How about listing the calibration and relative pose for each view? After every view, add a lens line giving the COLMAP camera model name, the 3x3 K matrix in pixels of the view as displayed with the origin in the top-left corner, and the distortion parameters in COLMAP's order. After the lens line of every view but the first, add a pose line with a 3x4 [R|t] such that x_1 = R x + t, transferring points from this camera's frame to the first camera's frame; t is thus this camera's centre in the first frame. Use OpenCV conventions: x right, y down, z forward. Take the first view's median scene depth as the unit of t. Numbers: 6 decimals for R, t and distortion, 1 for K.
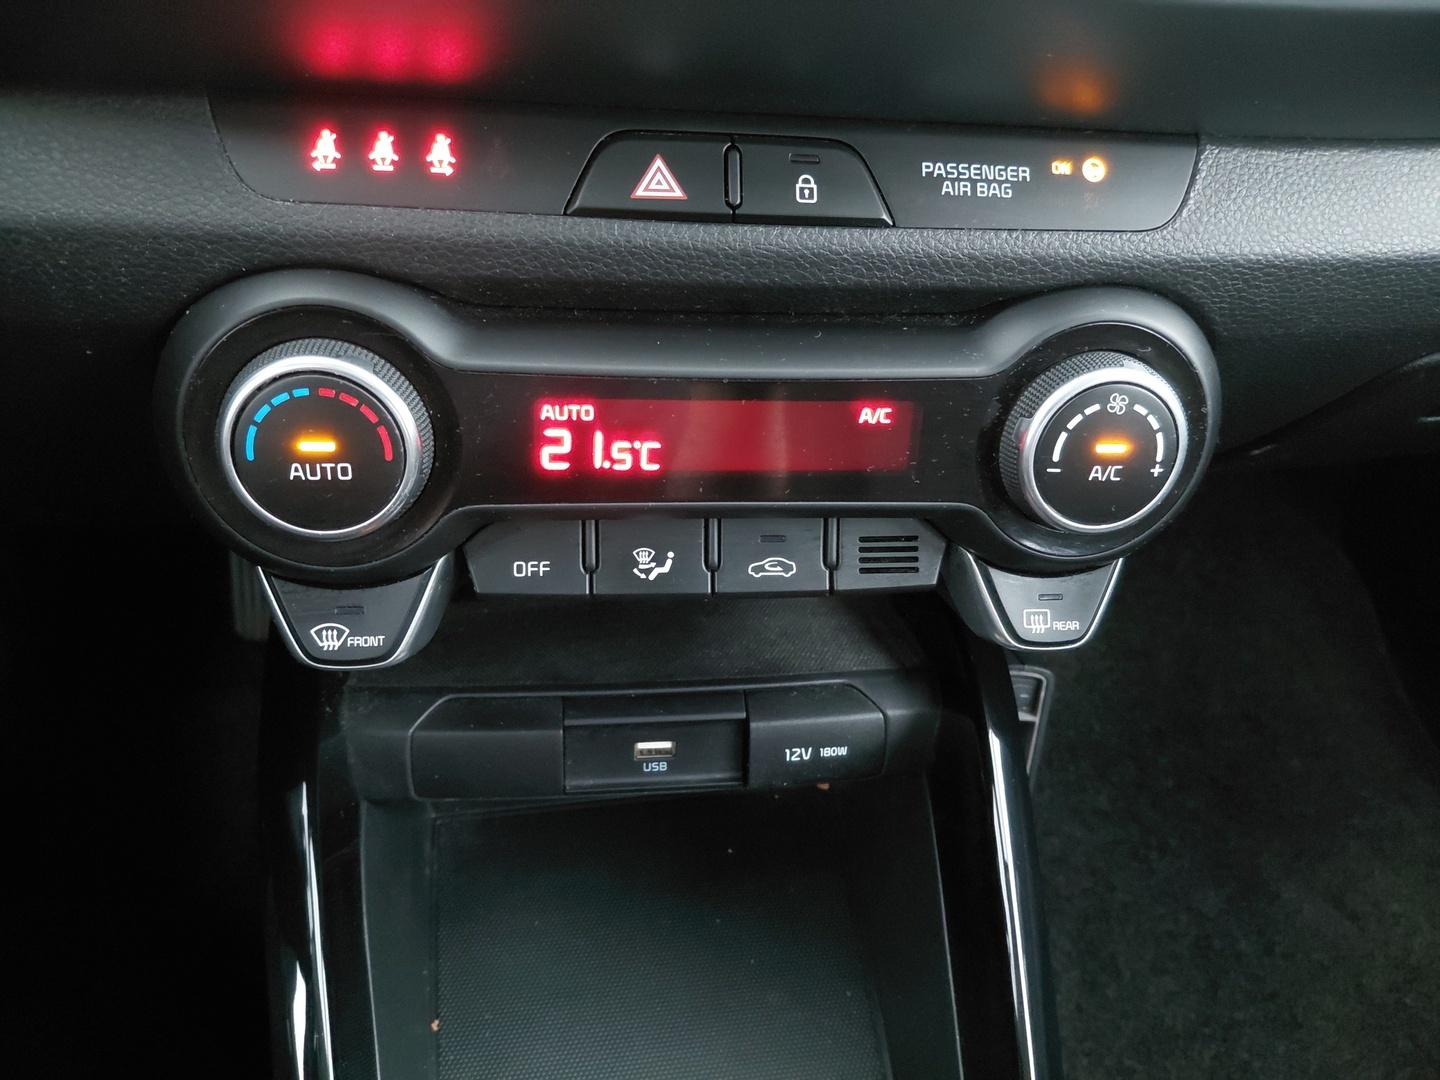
lens RADIAL K [[1070.6, 0, 735.5], [0, 1070.6, 539.3], [0, 0, 1]] dist [0.006394, 0.002670]
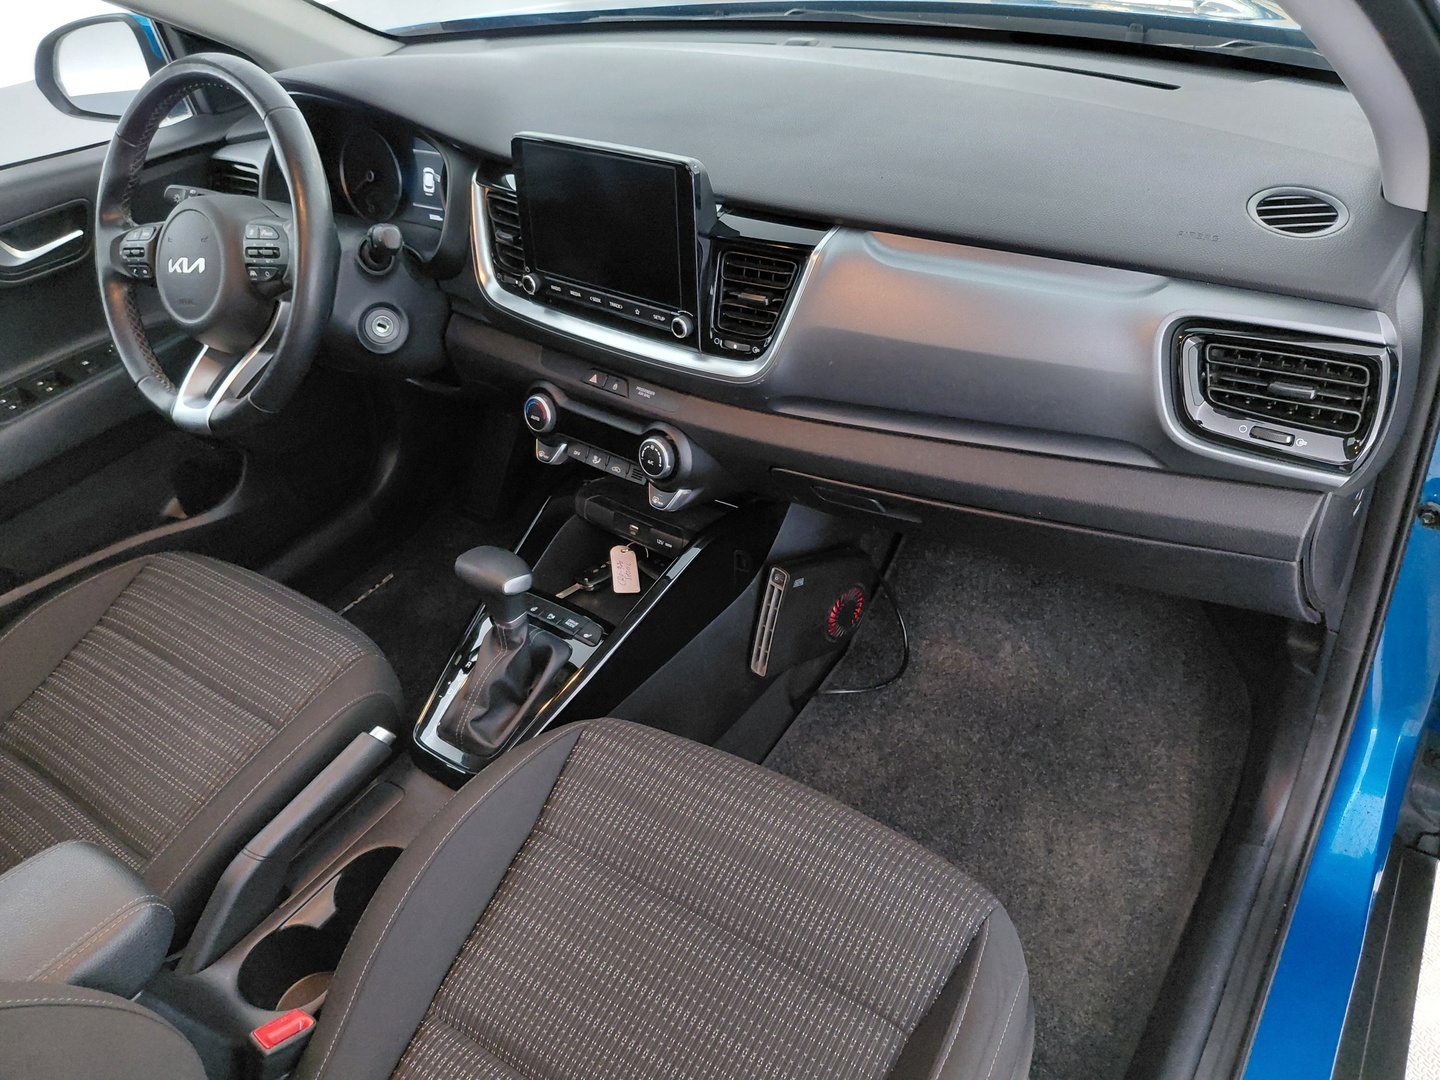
lens RADIAL K [[1070.6, 0, 735.5], [0, 1070.6, 539.3], [0, 0, 1]] dist [0.006394, 0.002670]
pose [[0.689339, 0.308555, -0.655443, 3.622742], [-0.332813, 0.938515, 0.091789, -0.291463], [0.643465, 0.154866, 0.749646, -2.045094]]
